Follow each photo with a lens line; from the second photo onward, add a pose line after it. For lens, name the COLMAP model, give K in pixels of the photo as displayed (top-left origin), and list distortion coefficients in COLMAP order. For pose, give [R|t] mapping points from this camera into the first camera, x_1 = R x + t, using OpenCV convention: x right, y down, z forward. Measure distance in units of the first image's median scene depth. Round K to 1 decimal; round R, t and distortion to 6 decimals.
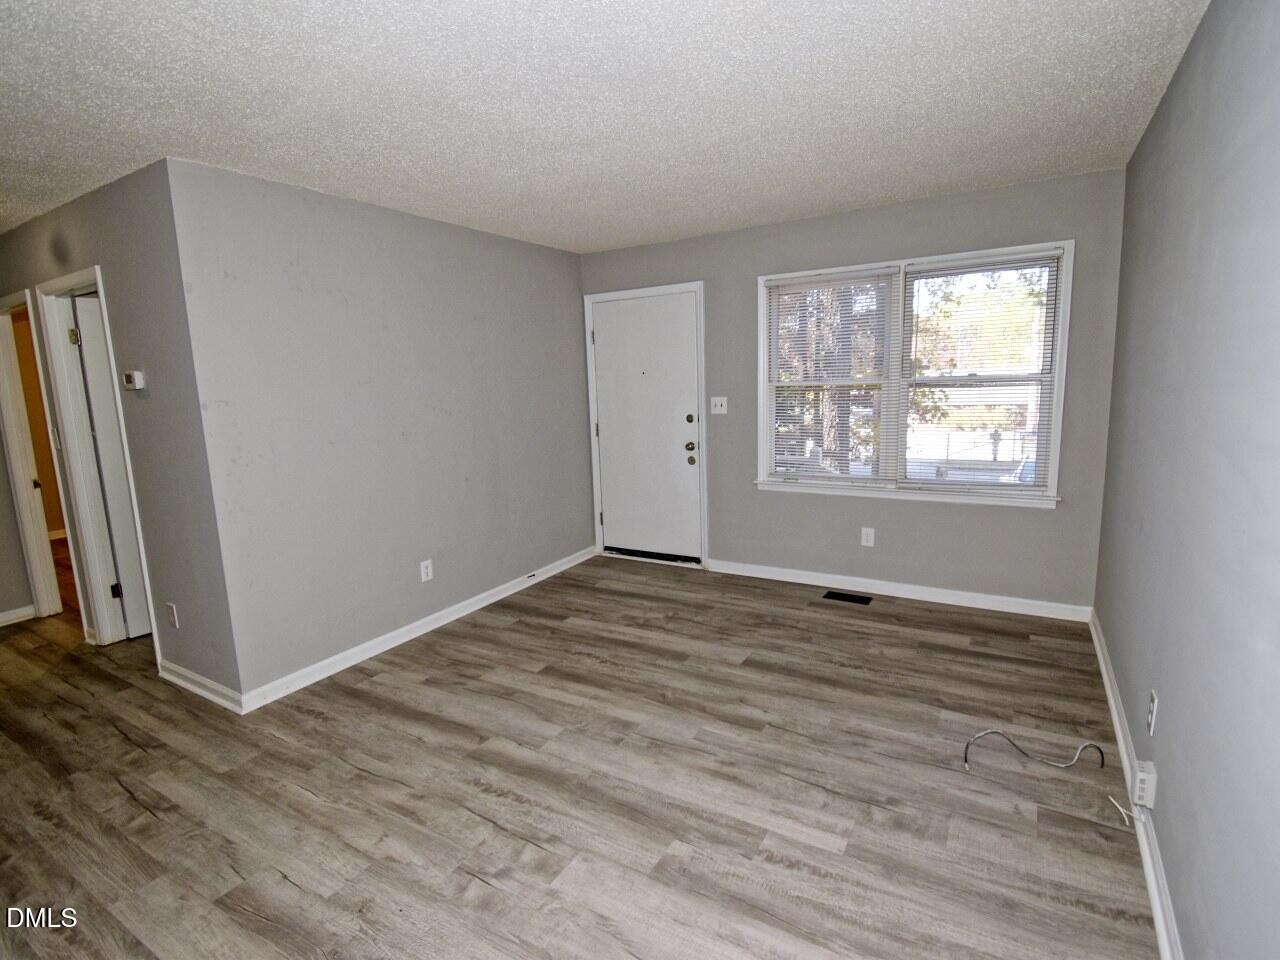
lens RADIAL K [[636.4, 0, 637.8], [0, 636.4, 474.9], [0, 0, 1]] dist [0.015315, -0.022016]
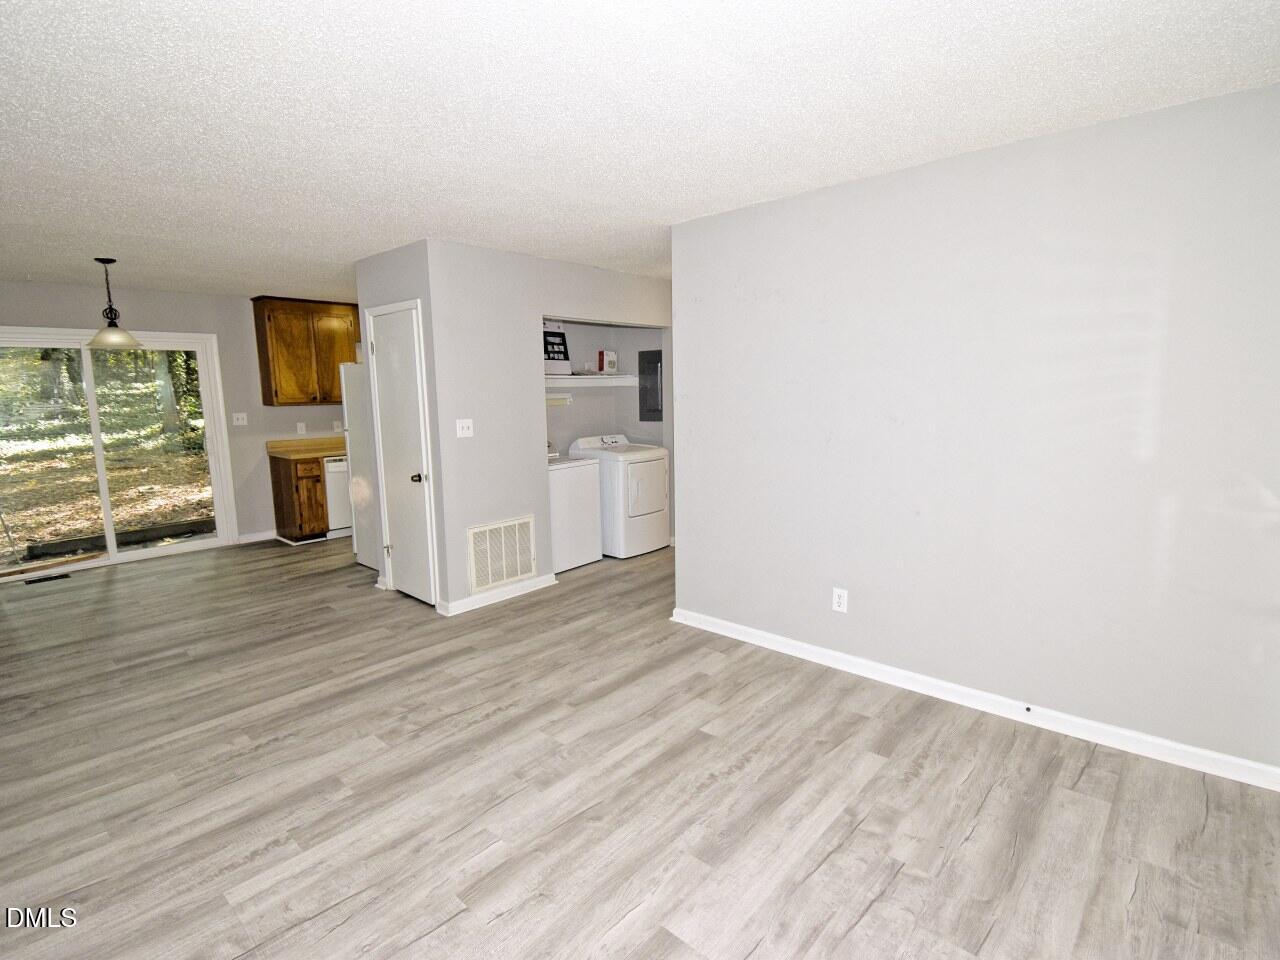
lens RADIAL K [[636.4, 0, 657.3], [0, 636.4, 492.6], [0, 0, 1]] dist [0.015315, -0.022016]
pose [[-0.173684, 0.197398, -0.964815, 0.585561], [-0.125438, 0.967291, 0.220486, -0.171913], [0.976780, 0.159319, -0.143242, 0.967682]]
